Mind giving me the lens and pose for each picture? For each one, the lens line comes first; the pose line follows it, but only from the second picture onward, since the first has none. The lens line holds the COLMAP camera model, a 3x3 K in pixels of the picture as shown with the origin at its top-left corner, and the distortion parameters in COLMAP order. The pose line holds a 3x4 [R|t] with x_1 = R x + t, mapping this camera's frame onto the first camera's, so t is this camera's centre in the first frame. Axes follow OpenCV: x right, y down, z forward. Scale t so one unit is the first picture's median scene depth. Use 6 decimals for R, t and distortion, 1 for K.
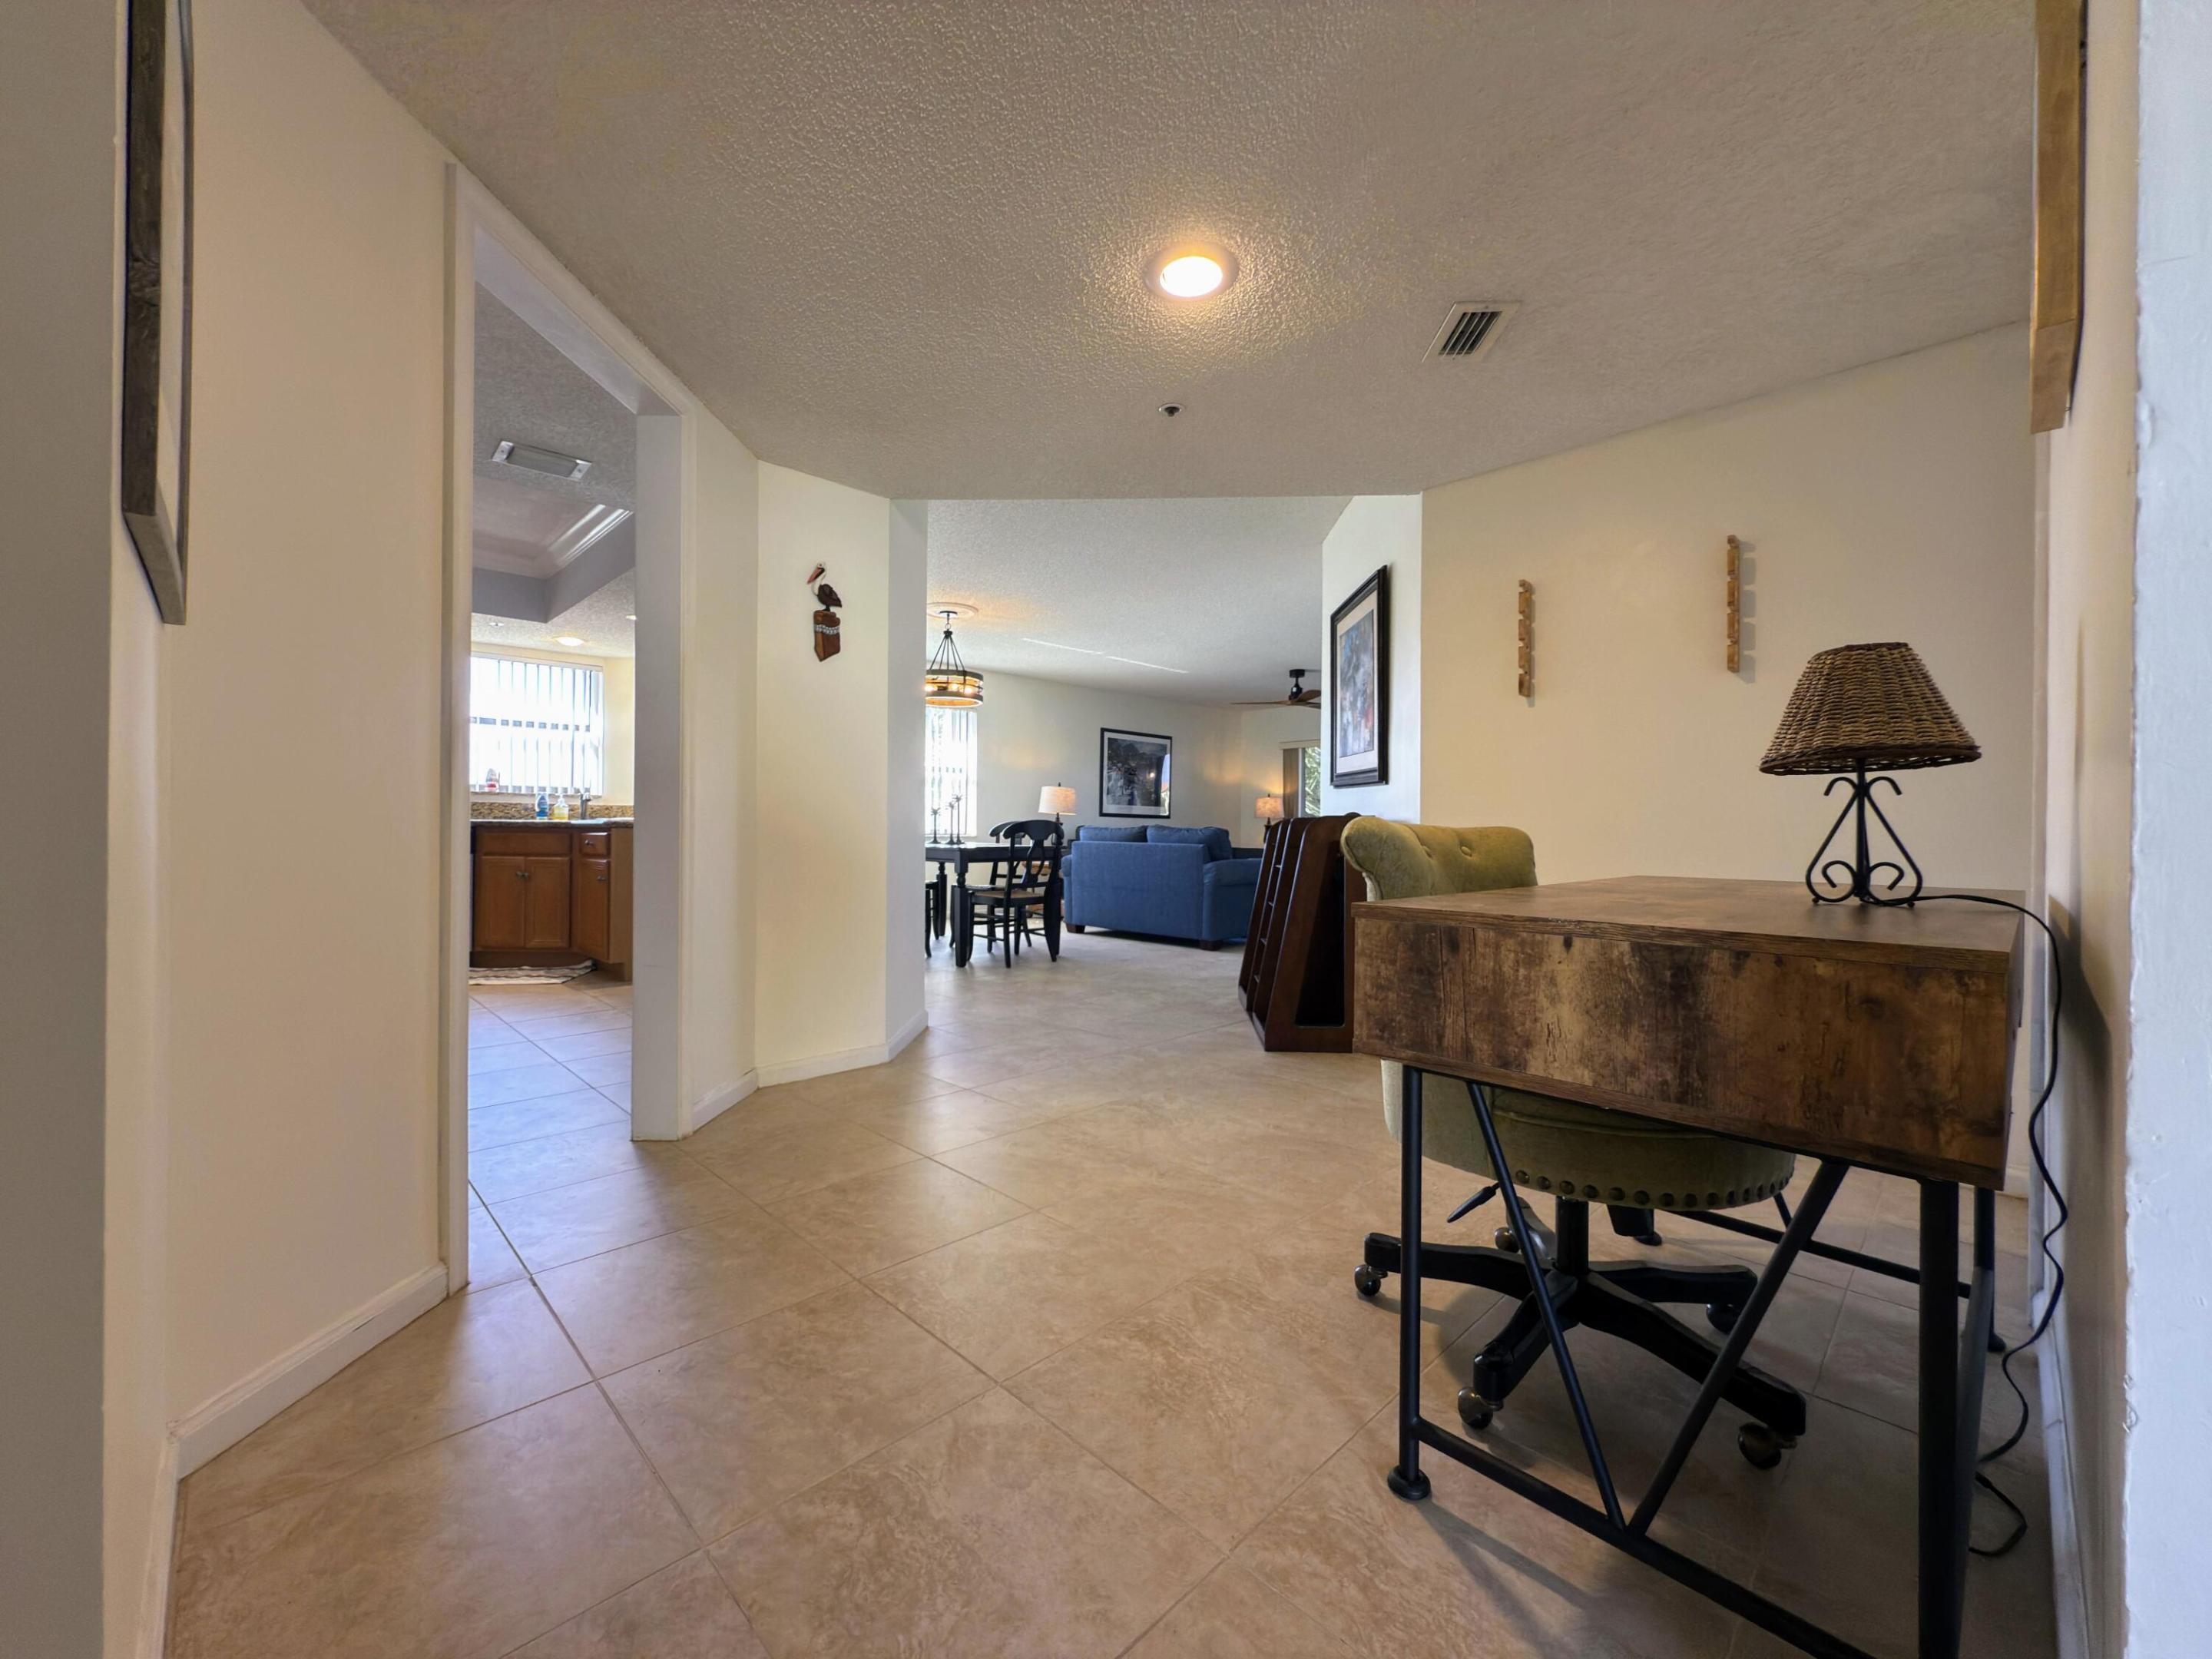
lens RADIAL K [[880.3, 0, 1107.3], [0, 880.3, 827.0], [0, 0, 1]] dist [-0.001601, 0.000821]
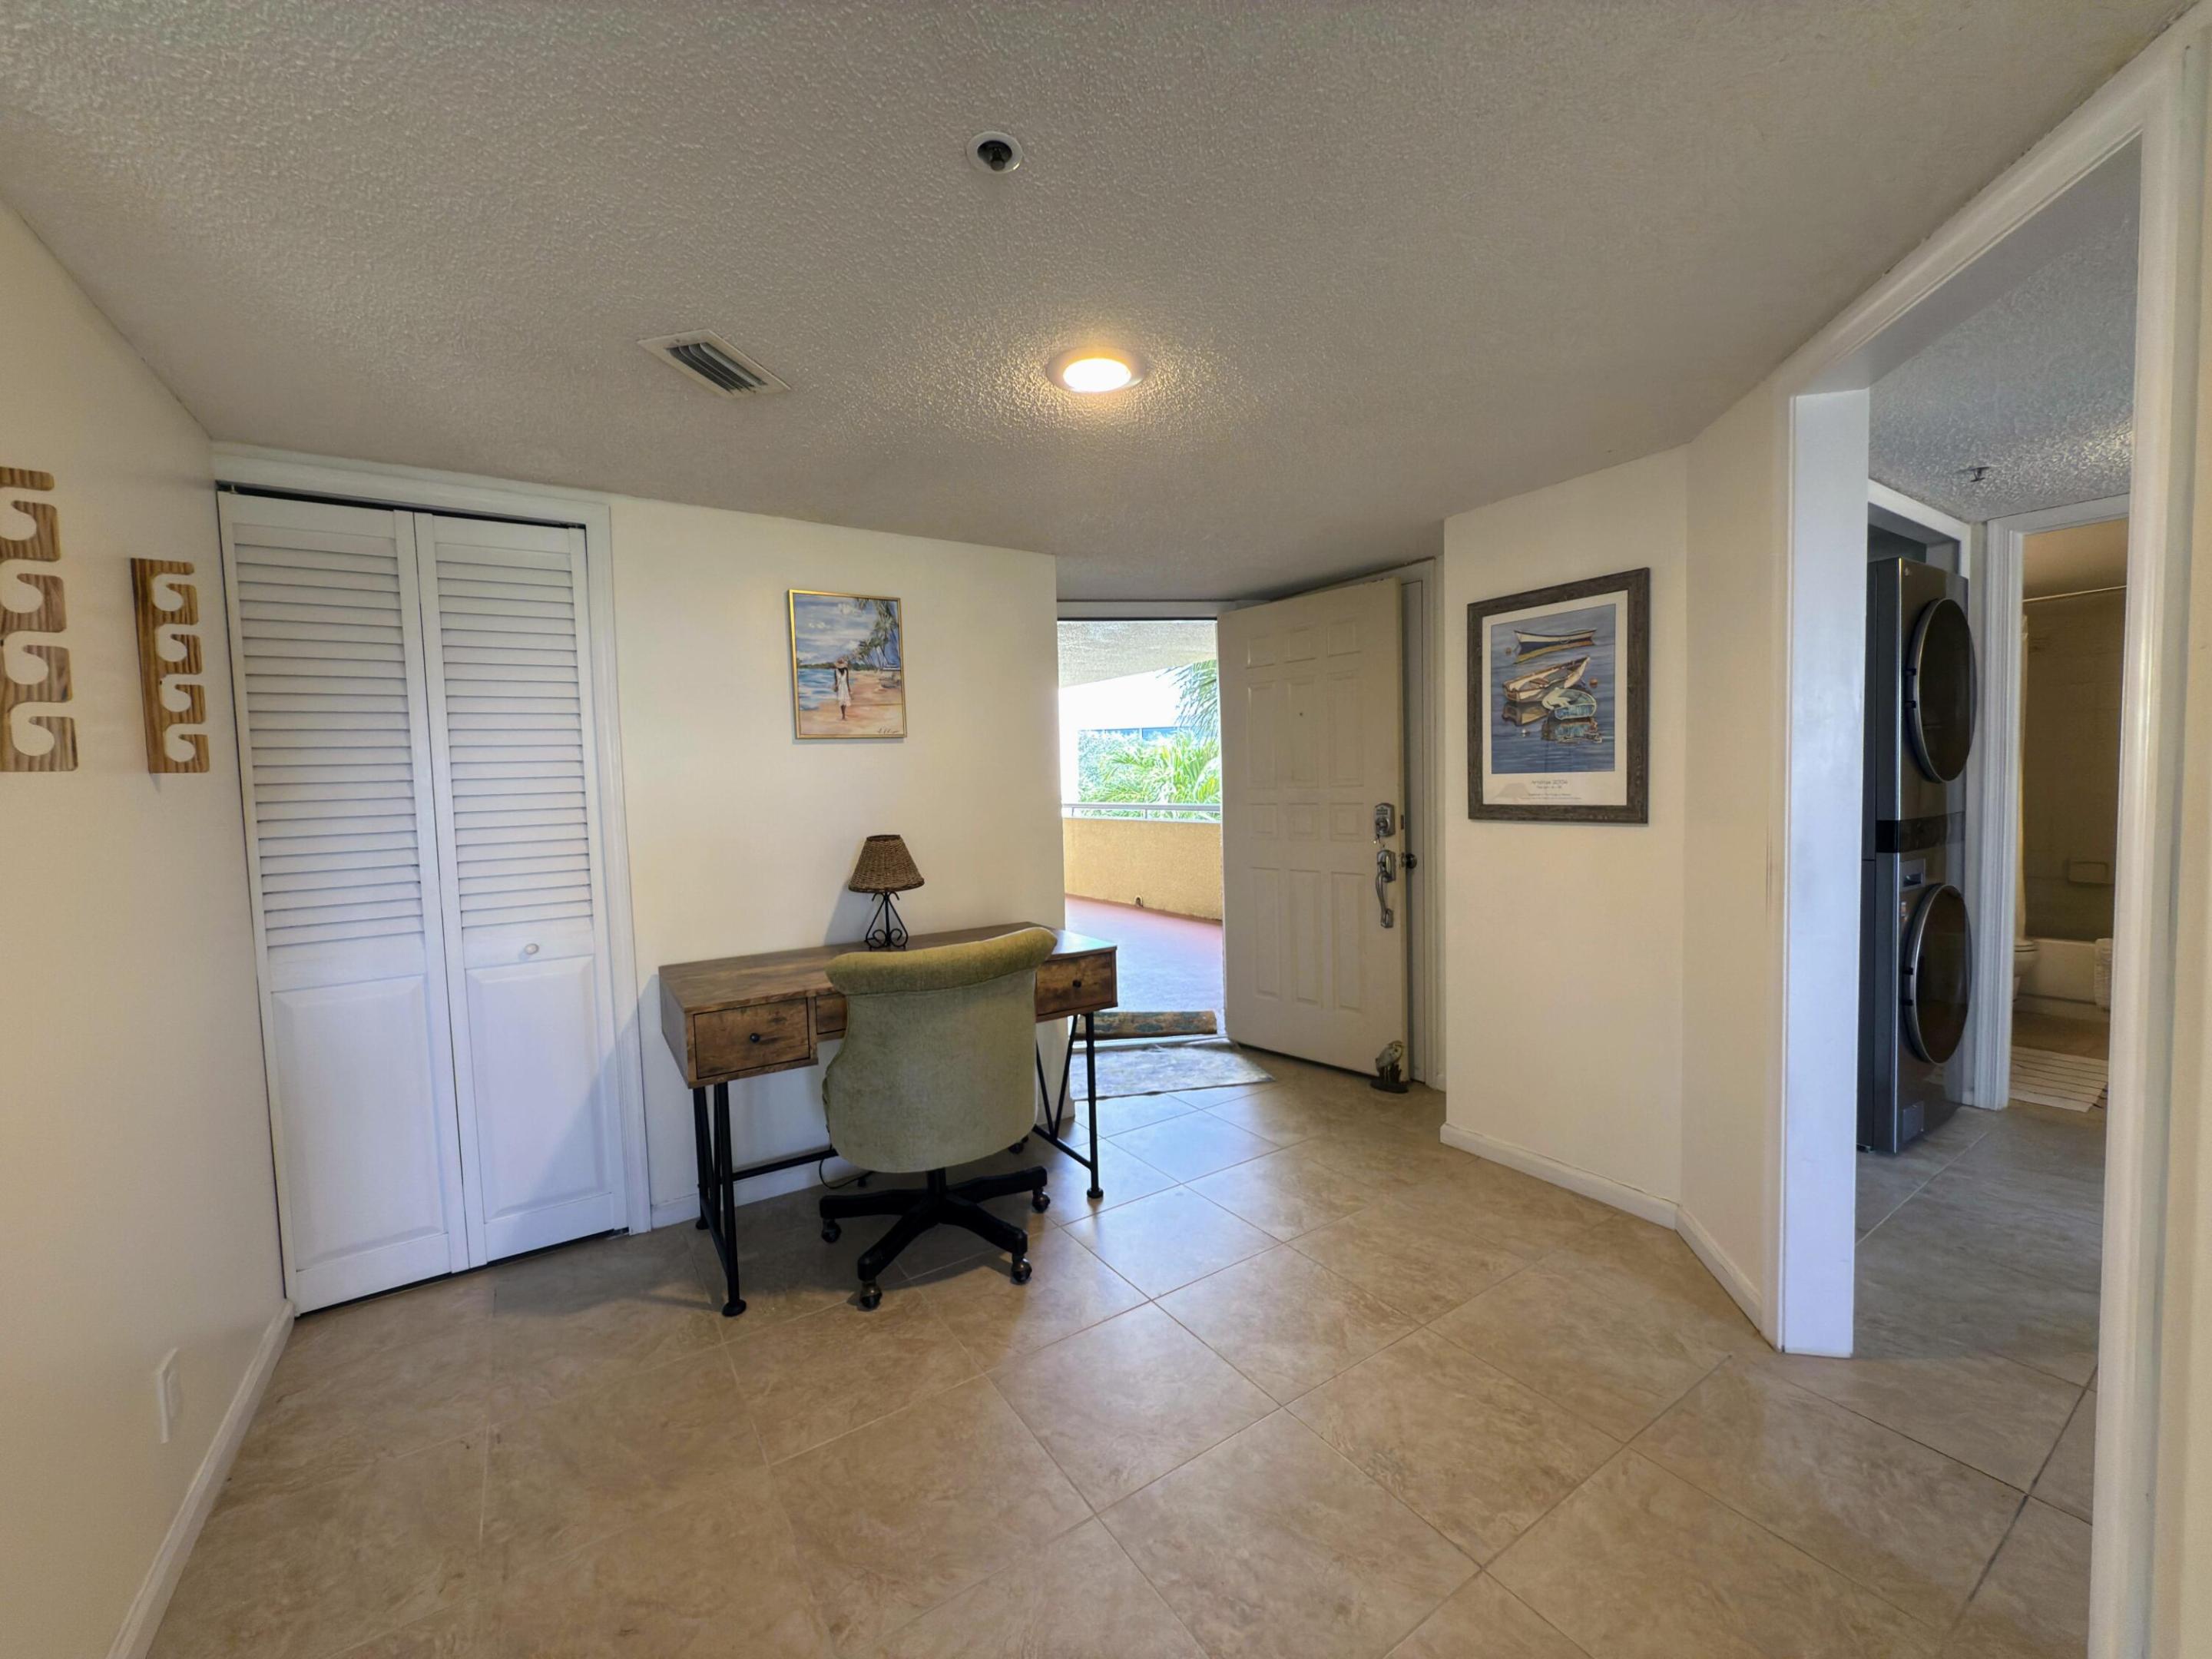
lens RADIAL K [[880.3, 0, 1097.0], [0, 880.3, 826.5], [0, 0, 1]] dist [-0.001601, 0.000821]
pose [[-0.980272, 0.010188, 0.197392, -0.069195], [0.020307, 0.998577, 0.049307, -0.182643], [-0.196609, 0.052343, -0.979084, 1.715580]]
